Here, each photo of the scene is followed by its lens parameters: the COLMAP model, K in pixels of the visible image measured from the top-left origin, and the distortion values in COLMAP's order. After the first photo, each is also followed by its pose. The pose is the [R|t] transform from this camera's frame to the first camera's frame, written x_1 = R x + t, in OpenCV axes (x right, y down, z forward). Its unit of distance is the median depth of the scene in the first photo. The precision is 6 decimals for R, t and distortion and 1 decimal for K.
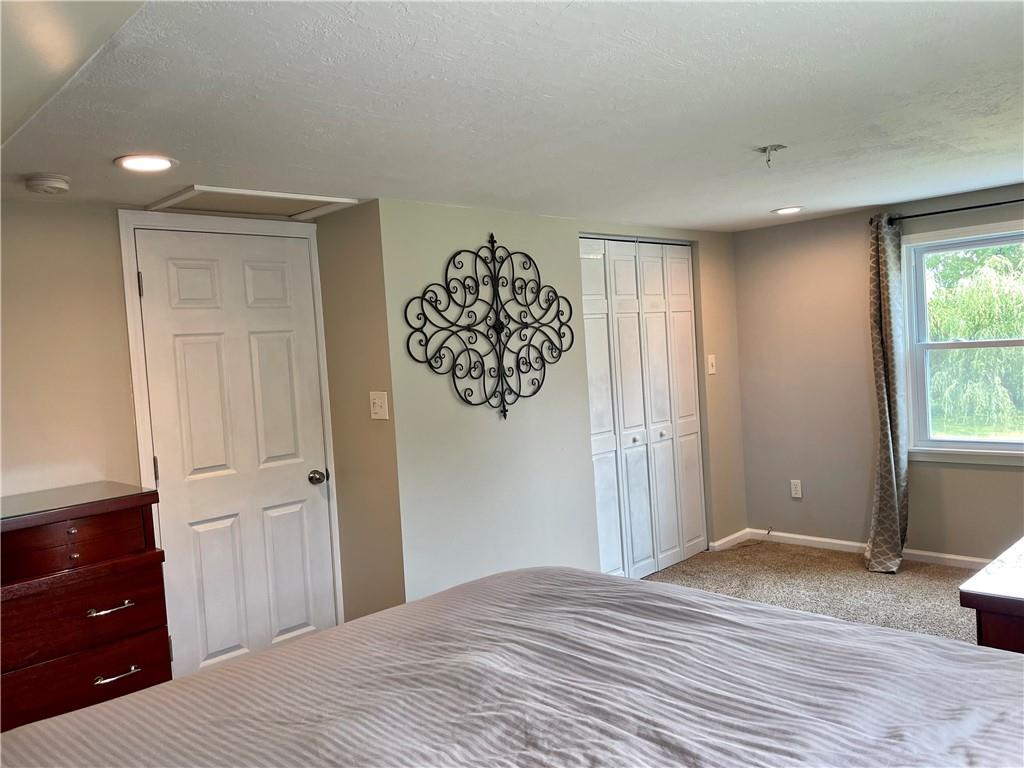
lens RADIAL K [[783.7, 0, 512.0], [0, 783.7, 384.0], [0, 0, 1]] dist [0.085796, -0.101612]
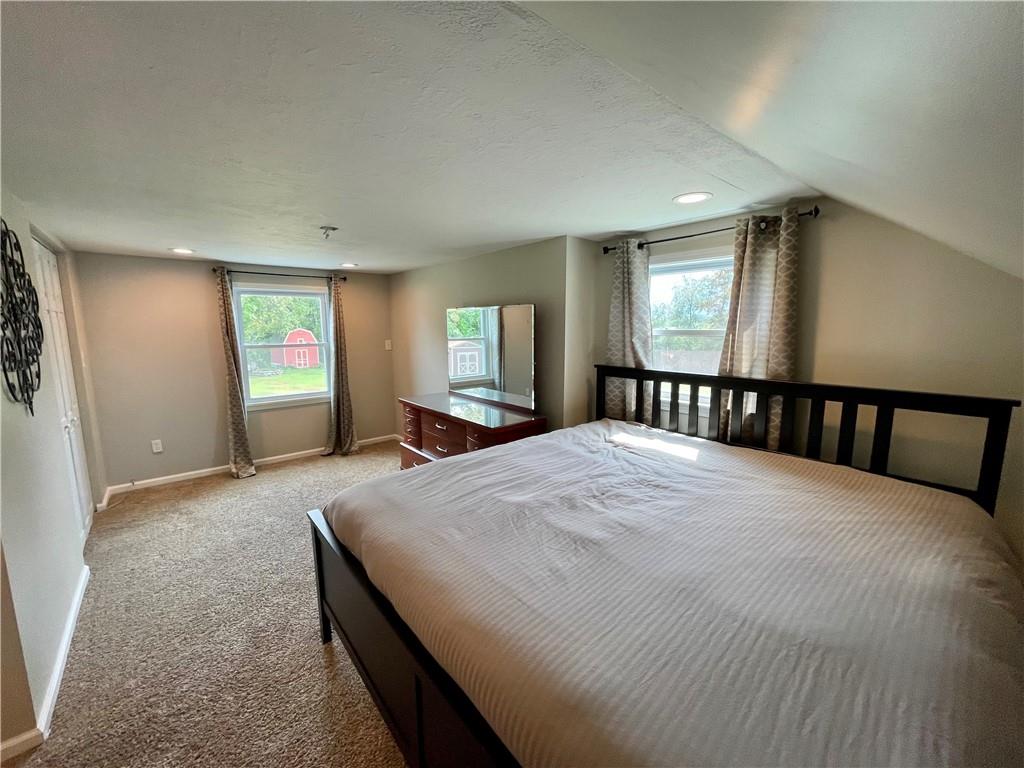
lens RADIAL K [[415.7, 0, 512.0], [0, 415.7, 384.0], [0, 0, 1]] dist [0.001890, 0.000198]
pose [[0.083883, -0.072952, 0.993802, -0.418707], [0.050293, 0.996355, 0.068894, 0.002212], [-0.995206, 0.044202, 0.087246, 0.379654]]
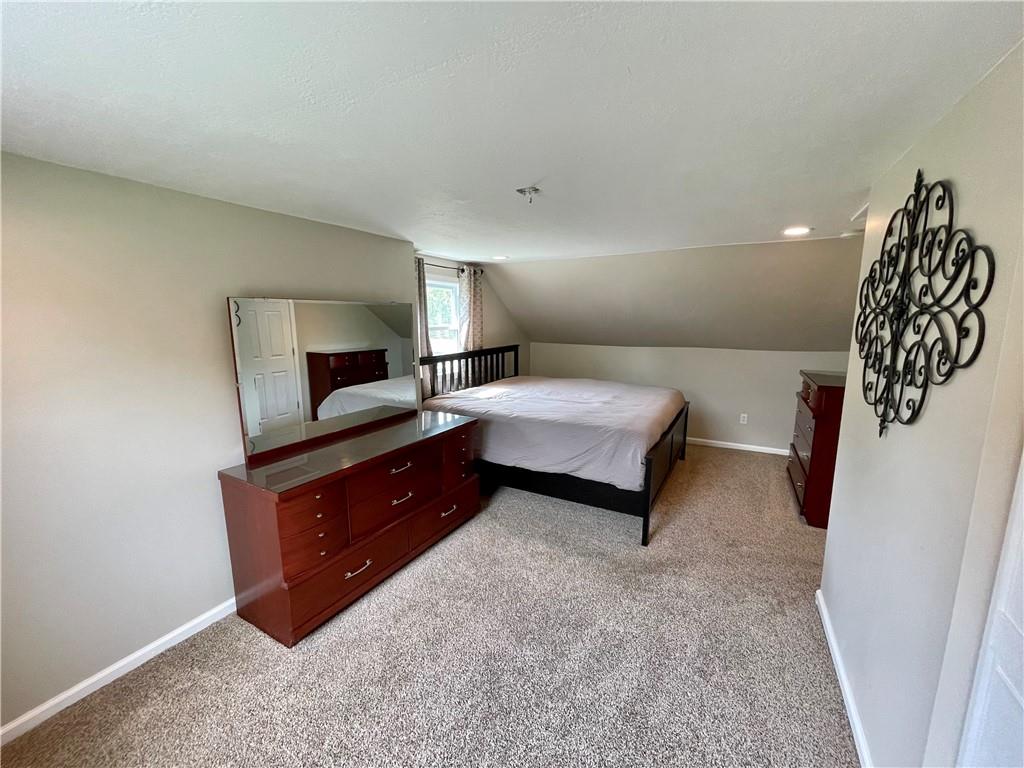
lens RADIAL K [[410.7, 0, 508.3], [0, 410.7, 386.6], [0, 0, 1]] dist [-0.001835, -0.000777]
pose [[-0.956306, 0.120098, -0.266561, 0.400773], [0.057727, 0.971350, 0.230537, -0.105321], [0.286611, 0.205076, -0.935841, 1.184277]]
